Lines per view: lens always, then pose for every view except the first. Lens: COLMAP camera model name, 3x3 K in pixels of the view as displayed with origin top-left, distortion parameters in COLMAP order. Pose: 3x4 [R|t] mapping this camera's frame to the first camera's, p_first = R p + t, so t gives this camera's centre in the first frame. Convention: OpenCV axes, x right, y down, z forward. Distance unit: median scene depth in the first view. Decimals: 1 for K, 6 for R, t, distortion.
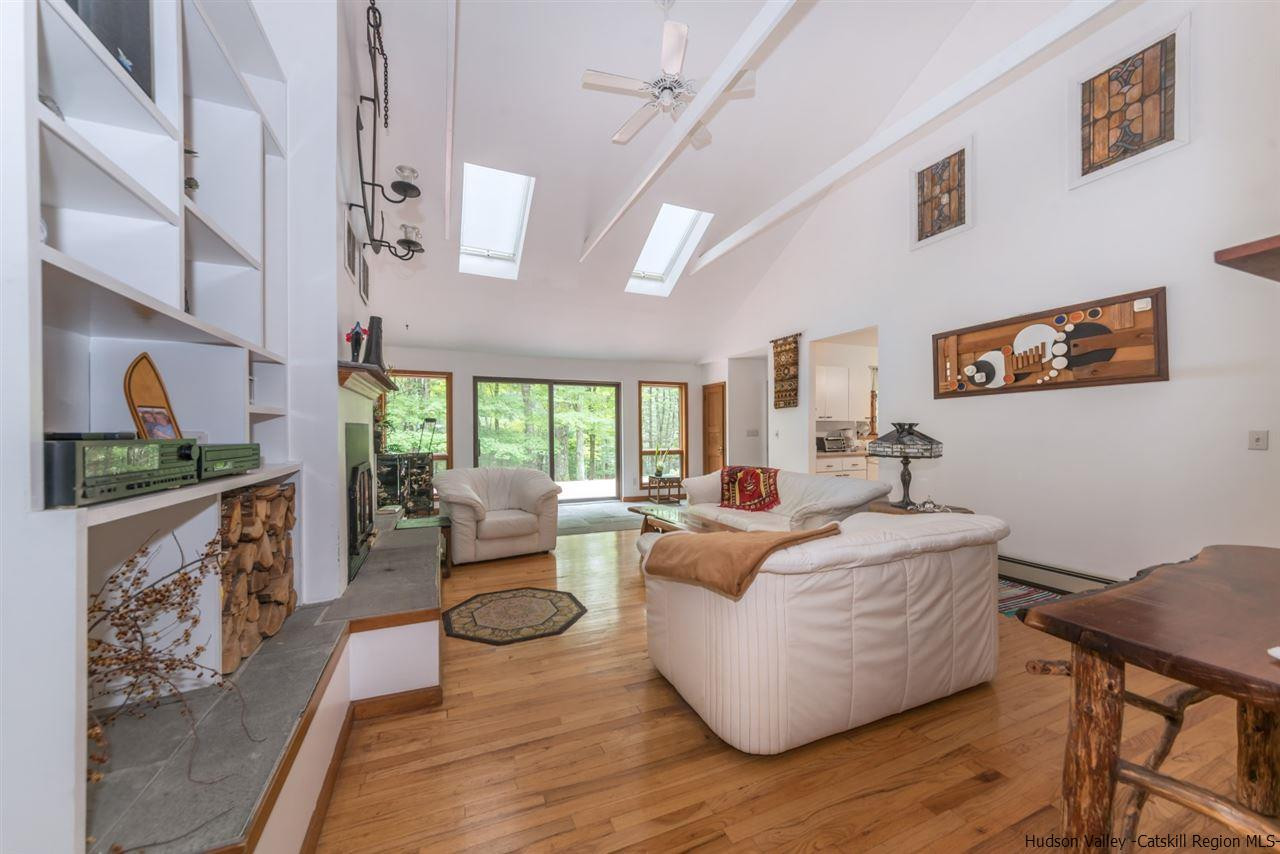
lens RADIAL K [[455.4, 0, 630.9], [0, 455.4, 428.5], [0, 0, 1]] dist [-0.001539, 0.001116]
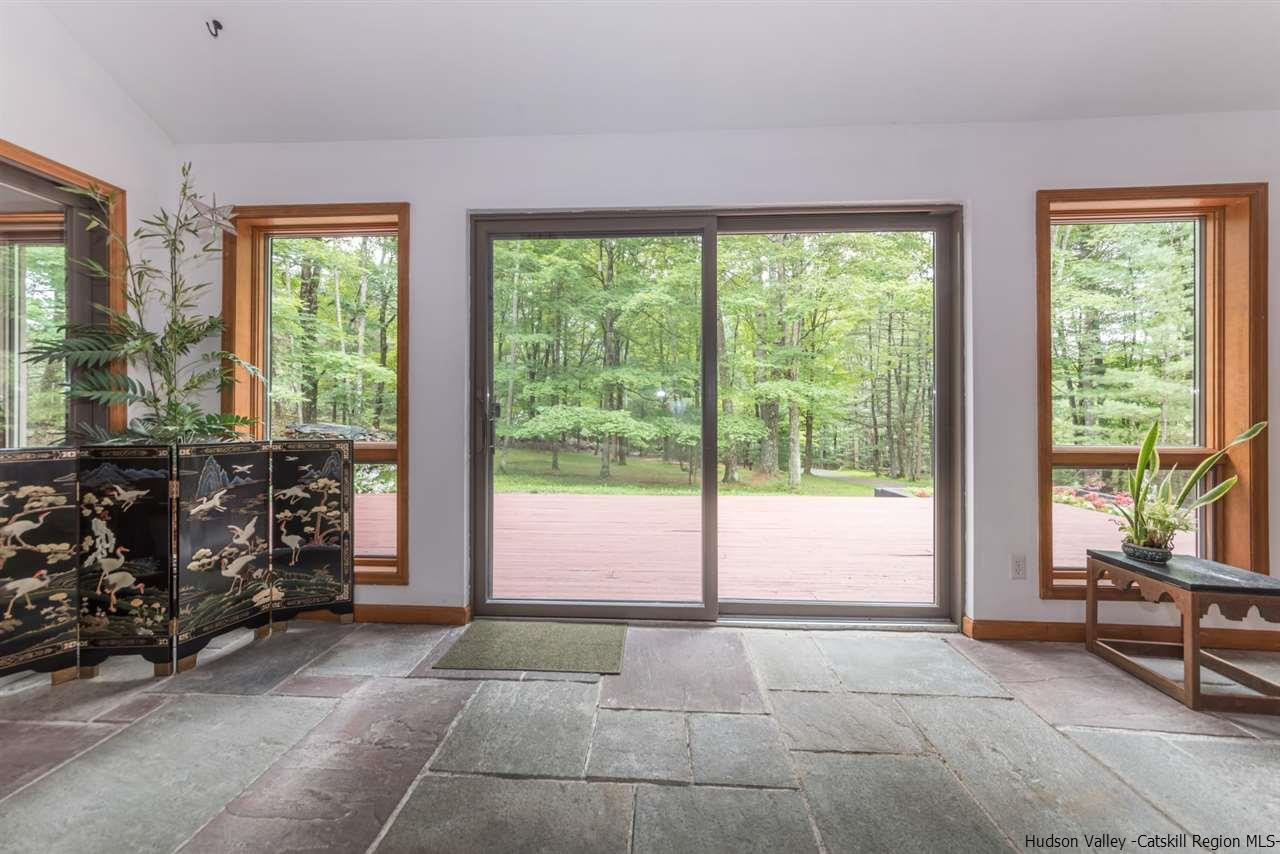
lens RADIAL K [[455.4, 0, 641.3], [0, 455.4, 414.4], [0, 0, 1]] dist [-0.001539, 0.001116]
pose [[0.908503, 0.005555, -0.417842, -0.157855], [-0.002878, 0.999971, 0.007037, 0.048485], [0.417869, -0.005191, 0.908492, 1.233649]]
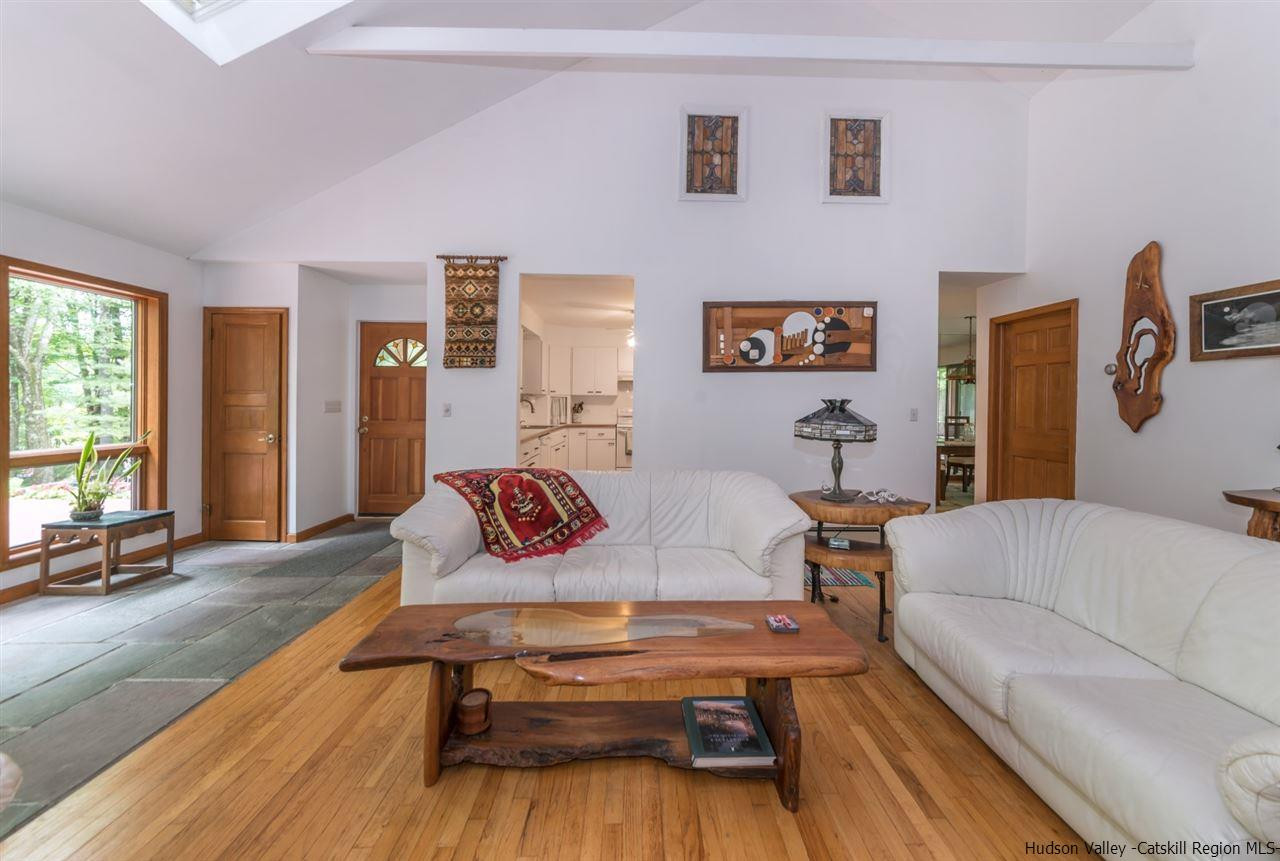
lens RADIAL K [[465.7, 0, 649.4], [0, 465.7, 402.2], [0, 0, 1]] dist [-0.000529, 0.000365]
pose [[0.364588, 0.009506, 0.931121, -0.247528], [-0.014683, 0.999882, -0.004458, 0.001609], [-0.931053, -0.012047, 0.364684, 0.773938]]
